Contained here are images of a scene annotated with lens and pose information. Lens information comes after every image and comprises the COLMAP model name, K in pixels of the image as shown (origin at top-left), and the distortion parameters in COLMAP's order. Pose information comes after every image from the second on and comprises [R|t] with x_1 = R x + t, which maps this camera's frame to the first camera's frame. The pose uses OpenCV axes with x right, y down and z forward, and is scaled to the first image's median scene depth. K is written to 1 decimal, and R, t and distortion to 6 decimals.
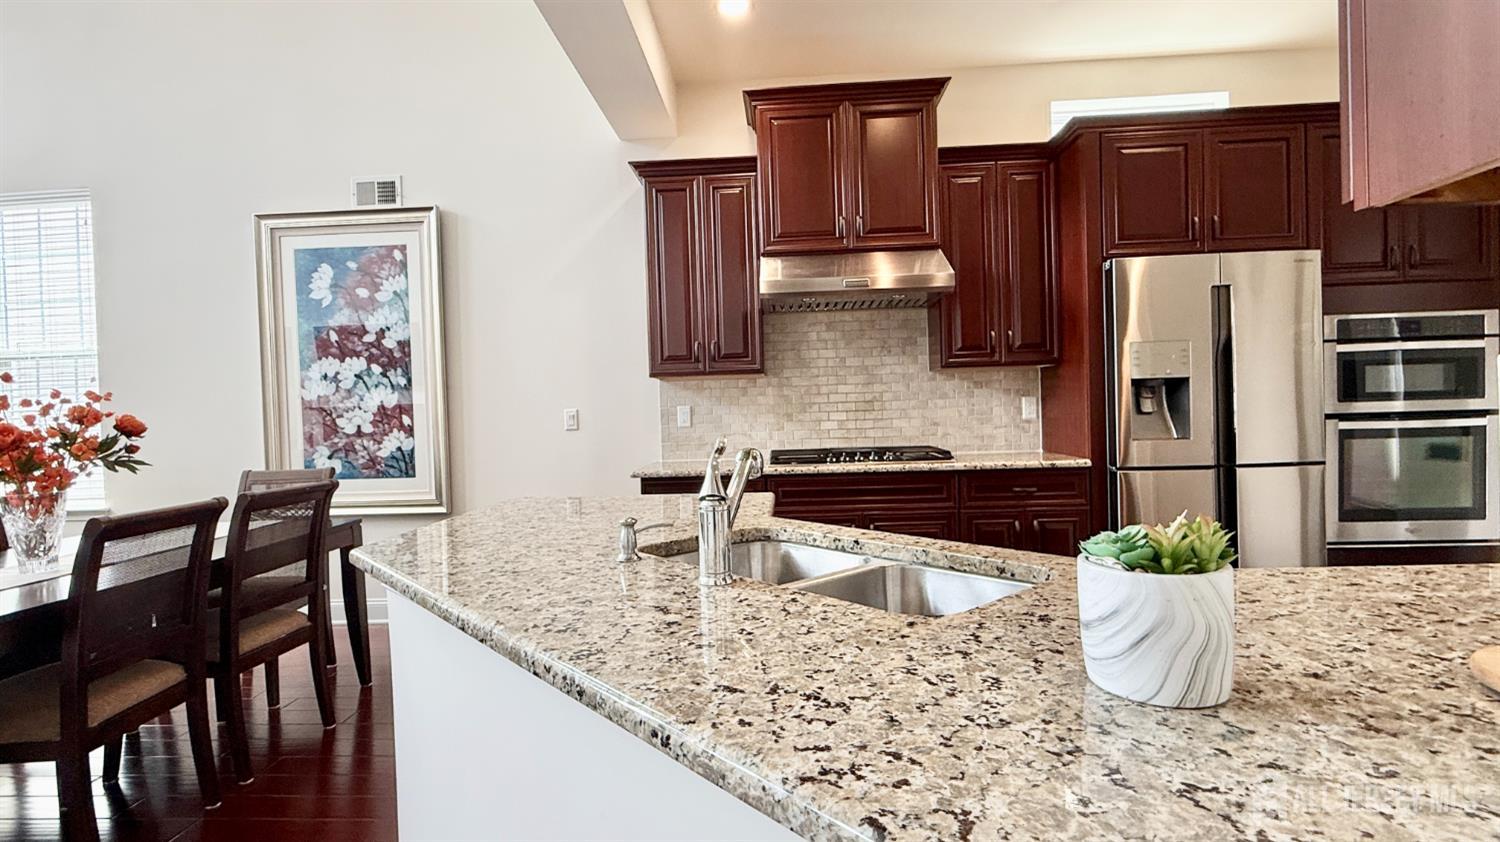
lens RADIAL K [[725.9, 0, 744.8], [0, 725.9, 425.0], [0, 0, 1]] dist [0.000636, 0.000368]
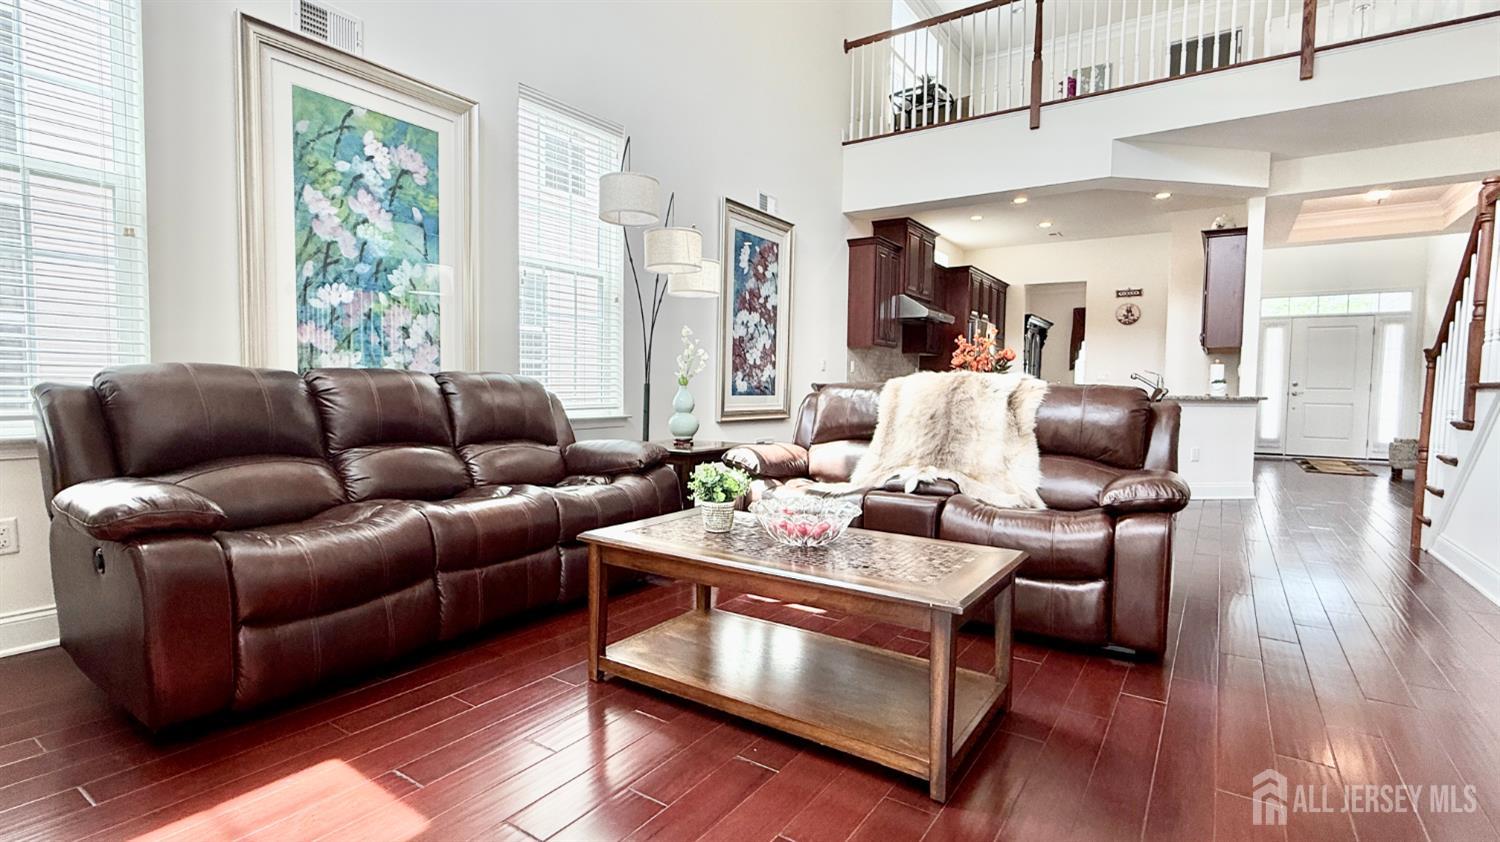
lens RADIAL K [[698.8, 0, 750.0], [0, 698.8, 421.0], [0, 0, 1]] dist [0.003072, 0.000875]
pose [[0.509926, -0.005020, 0.860204, -1.818521], [-0.013668, 0.999809, 0.013937, 0.110092], [-0.860110, -0.018864, 0.509760, 0.299819]]
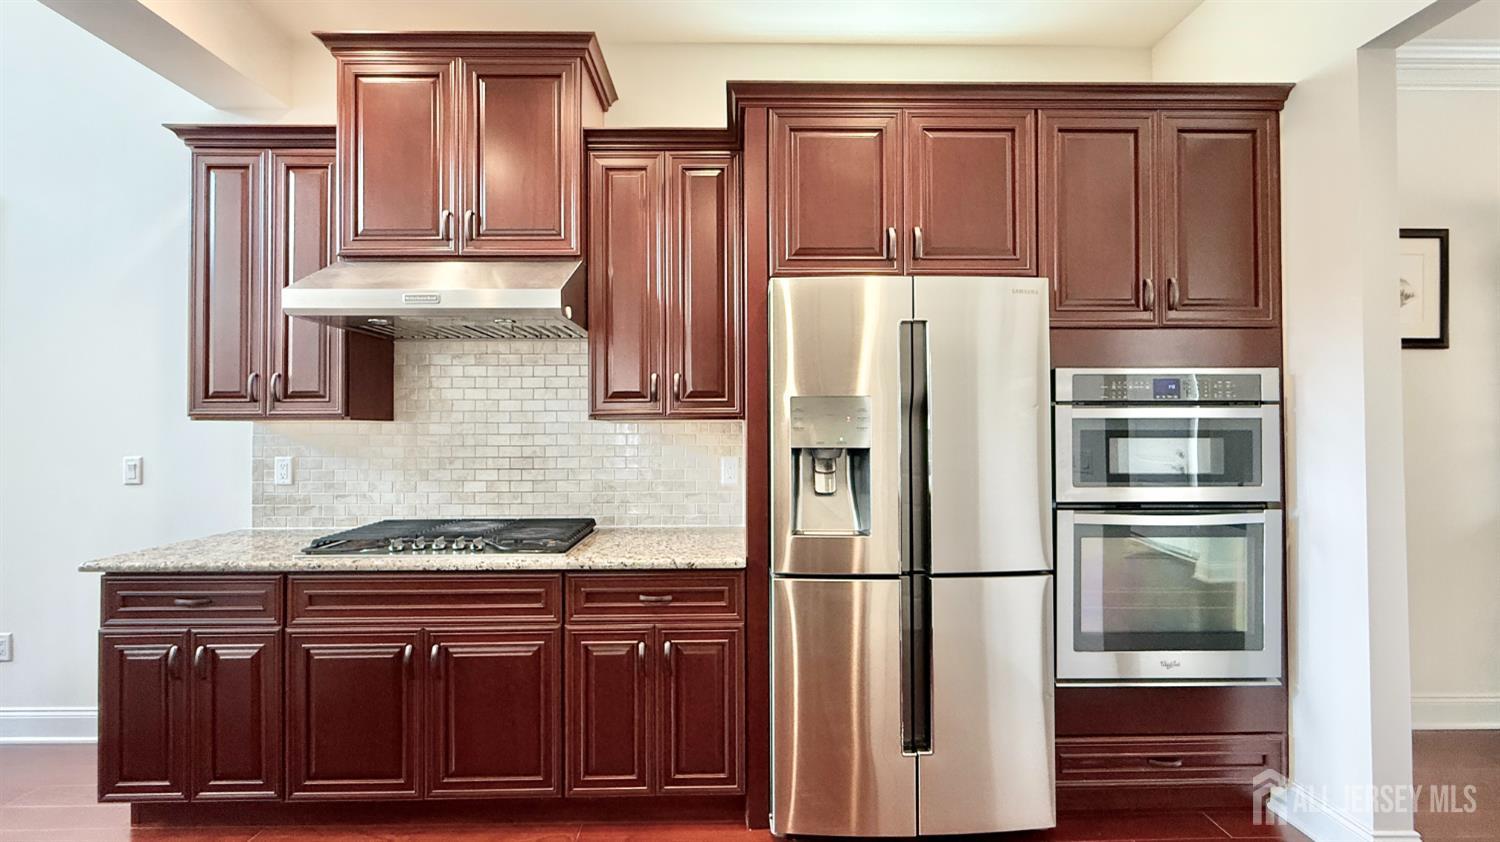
lens RADIAL K [[626.2, 0, 750.0], [0, 626.2, 421.0], [0, 0, 1]] dist [0.001136, 0.000324]
pose [[0.997356, 0.028132, 0.067003, 0.362066], [-0.025999, 0.999134, -0.032494, -0.055598], [-0.067859, 0.030666, 0.997224, 0.315588]]
